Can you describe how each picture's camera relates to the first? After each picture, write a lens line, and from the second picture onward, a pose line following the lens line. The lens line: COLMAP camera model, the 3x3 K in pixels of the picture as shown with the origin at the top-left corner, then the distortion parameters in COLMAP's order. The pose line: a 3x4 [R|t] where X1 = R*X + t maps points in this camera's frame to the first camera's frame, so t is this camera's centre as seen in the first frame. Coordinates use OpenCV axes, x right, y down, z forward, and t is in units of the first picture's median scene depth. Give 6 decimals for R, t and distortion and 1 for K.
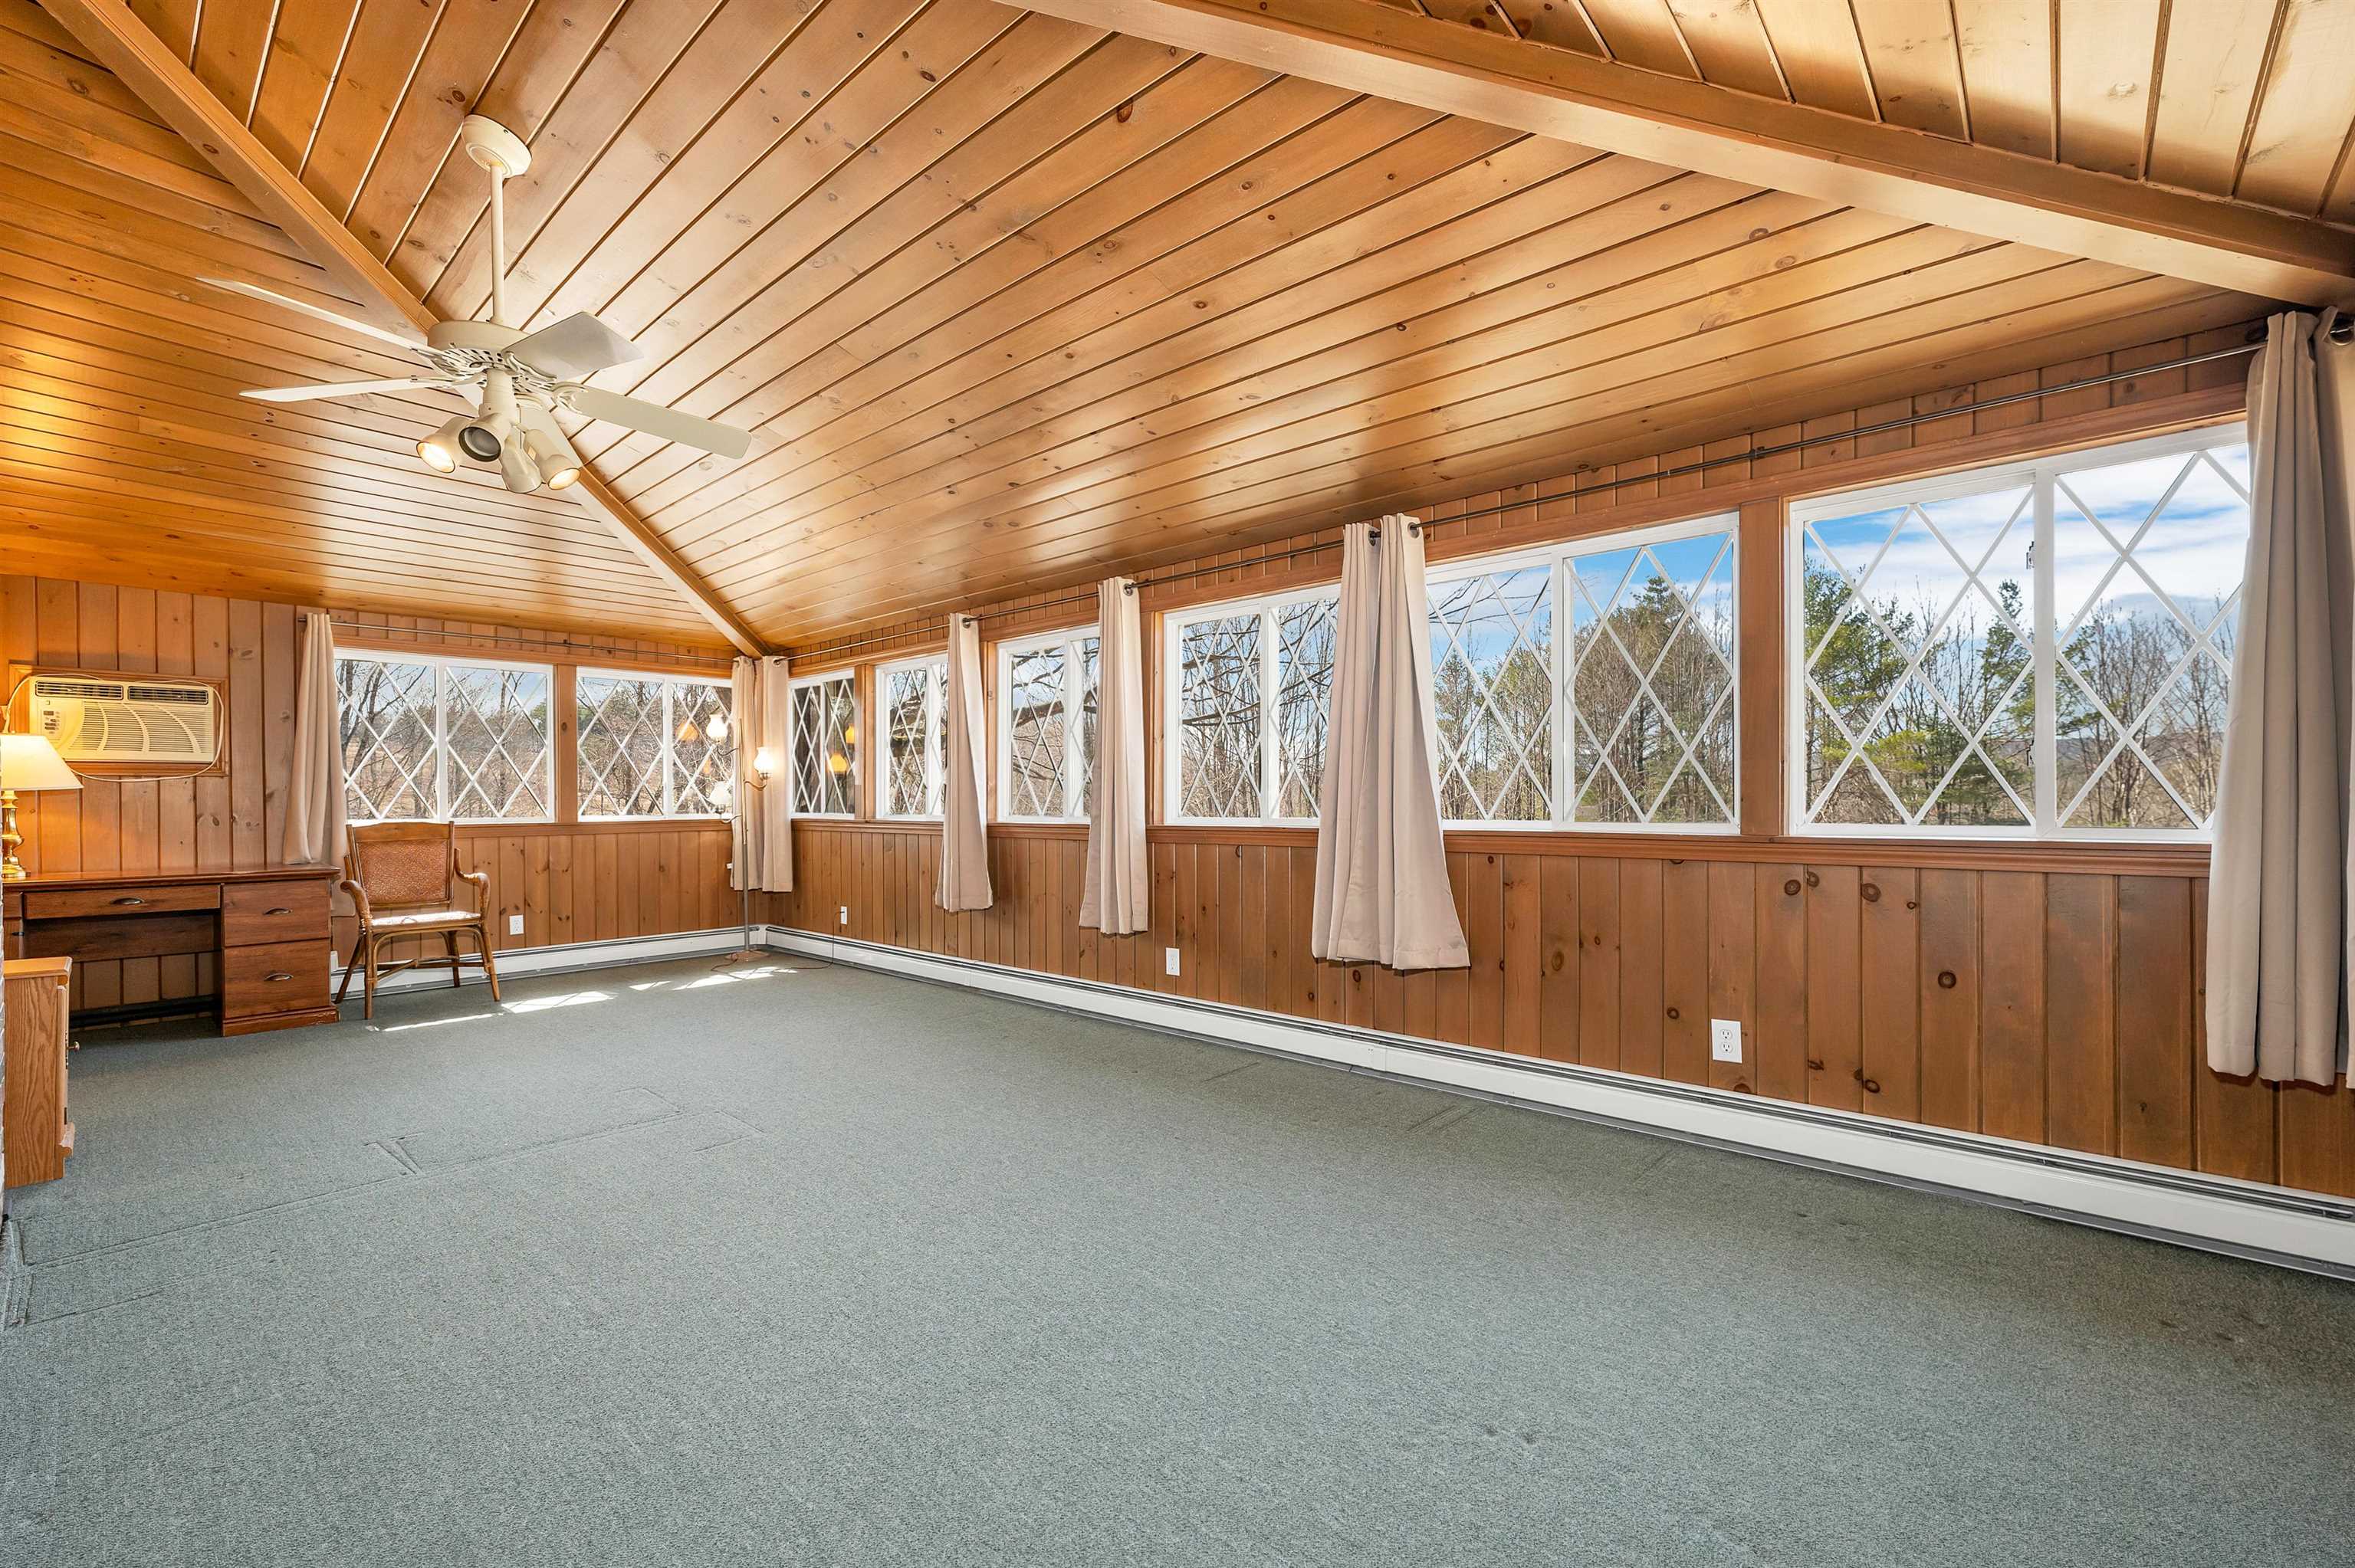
lens RADIAL K [[979.5, 0, 1176.1], [0, 979.5, 820.1], [0, 0, 1]] dist [-0.002528, -0.000444]
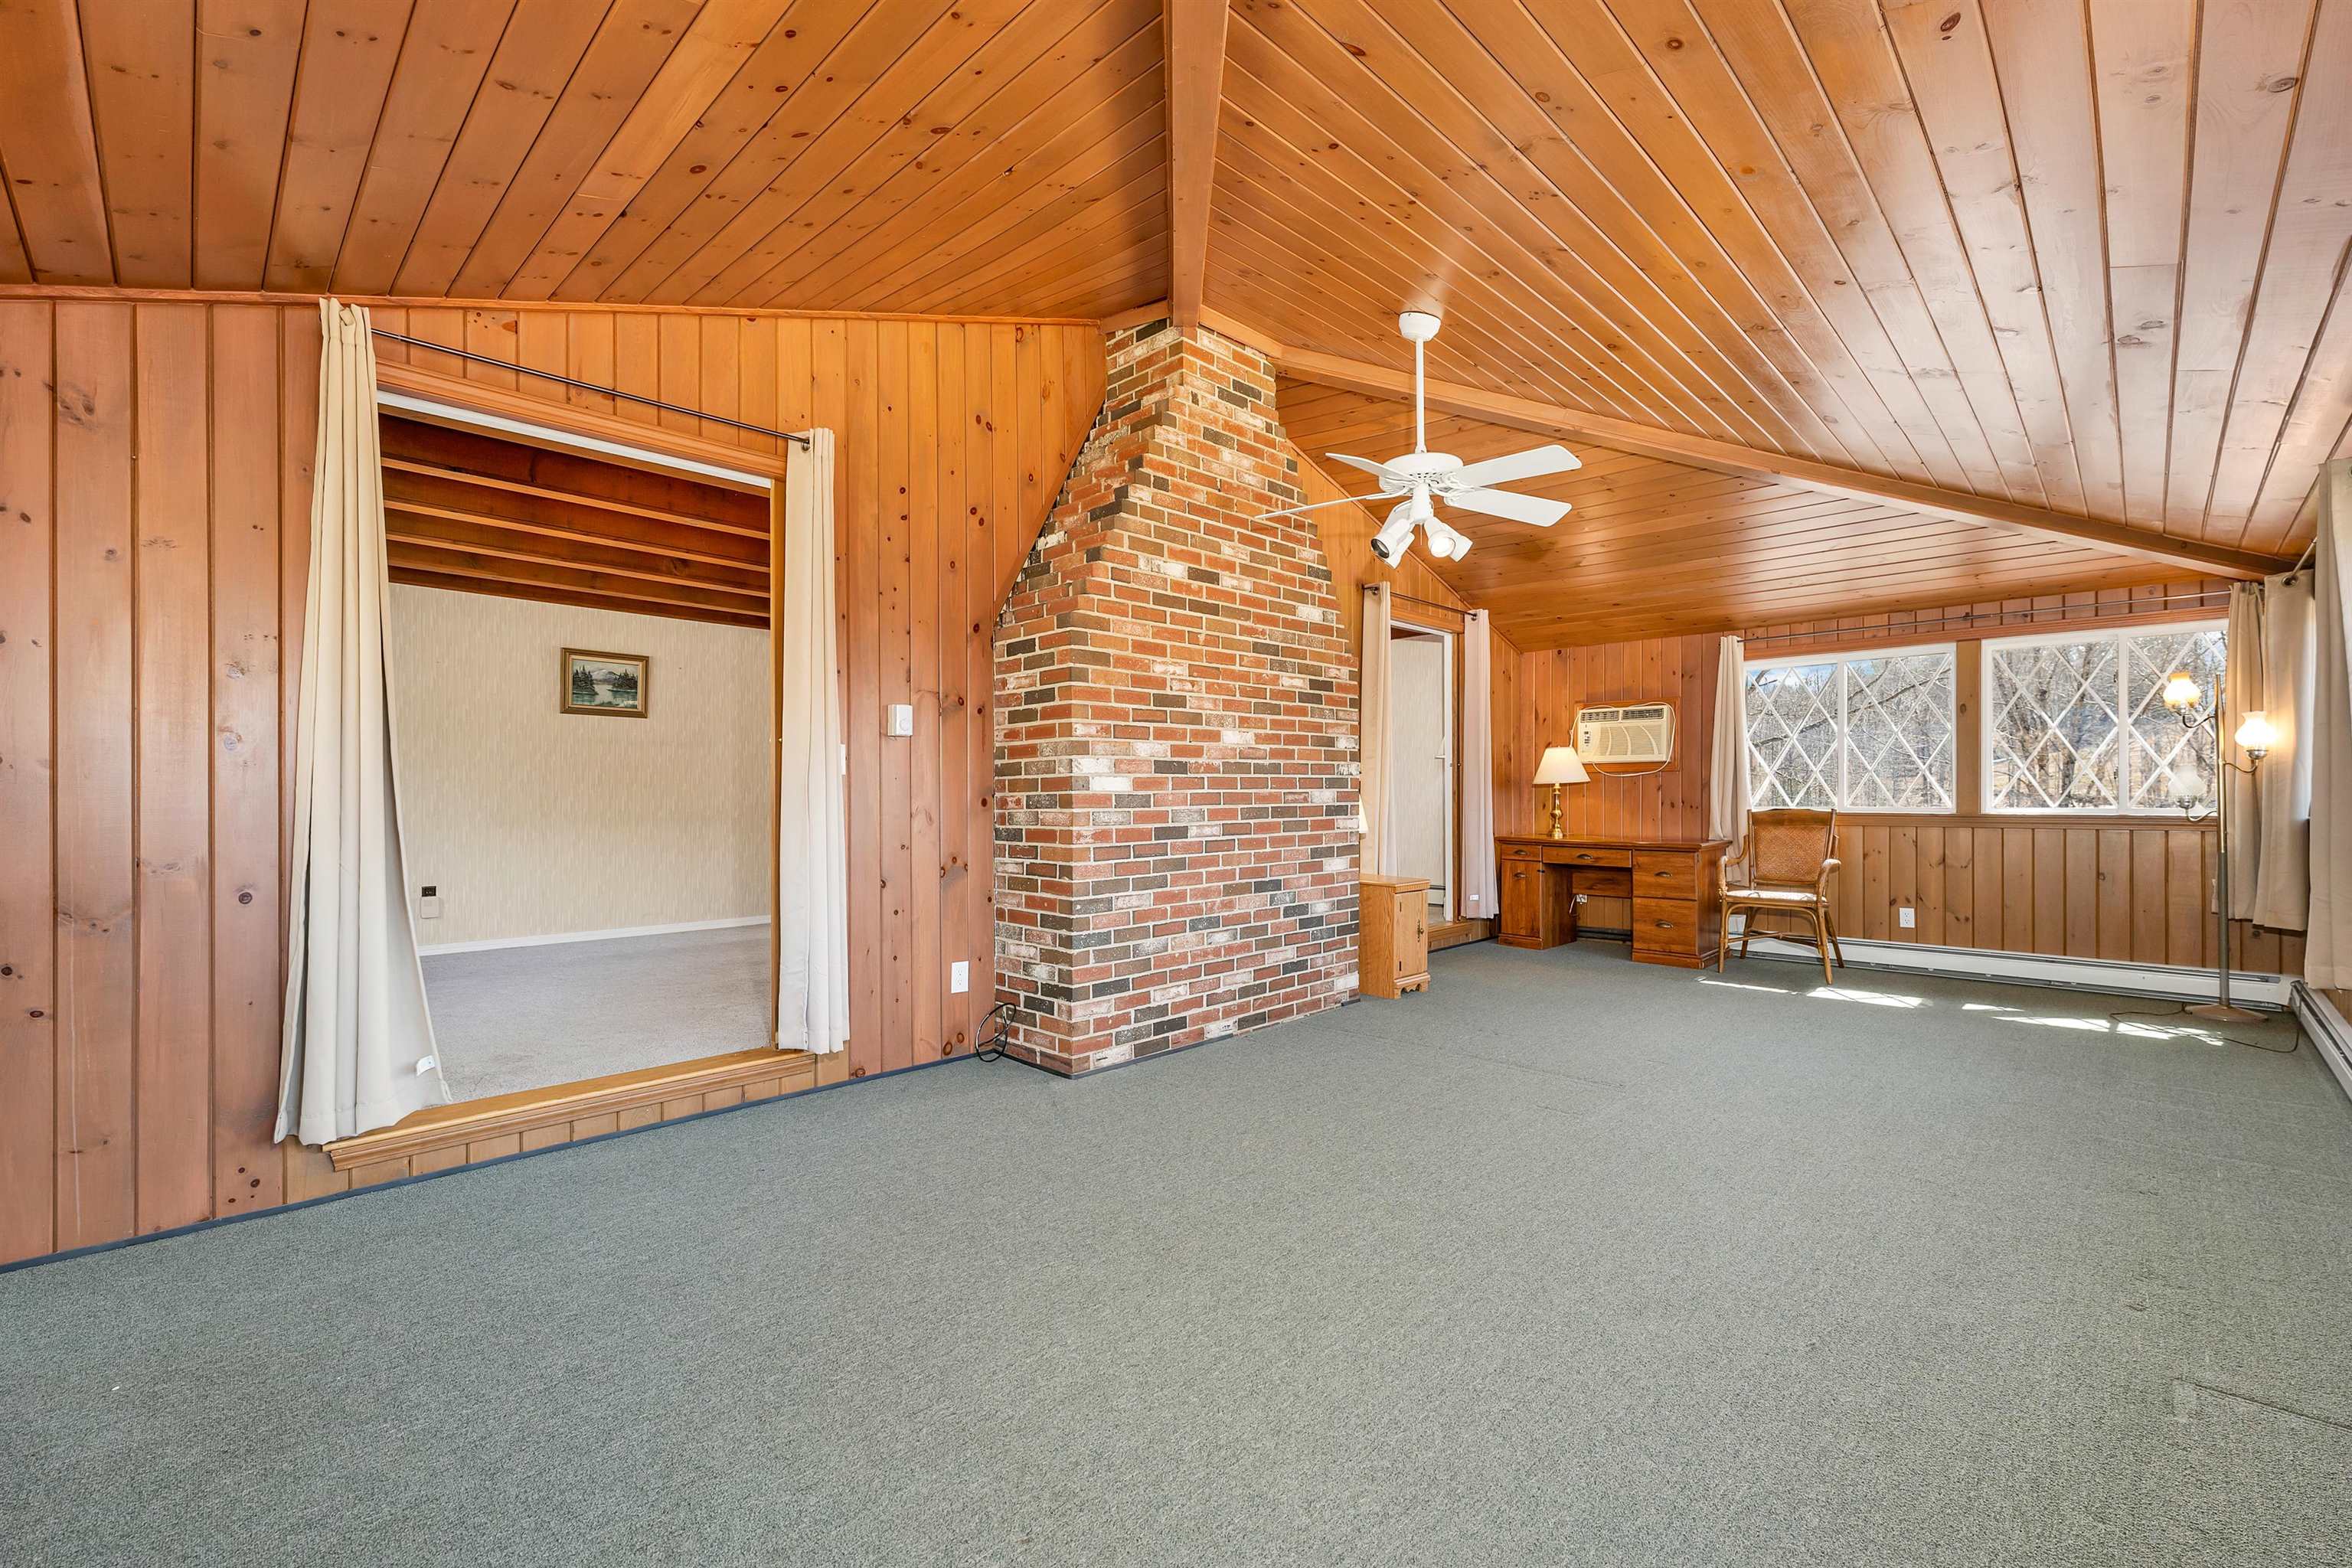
lens RADIAL K [[988.1, 0, 1184.2], [0, 988.1, 781.2], [0, 0, 1]] dist [0.001973, -0.000279]
pose [[-0.047580, -0.004520, -0.998857, 0.388463], [-0.019332, 0.999807, -0.003604, -0.012502], [0.998680, 0.019138, -0.047658, 0.378236]]
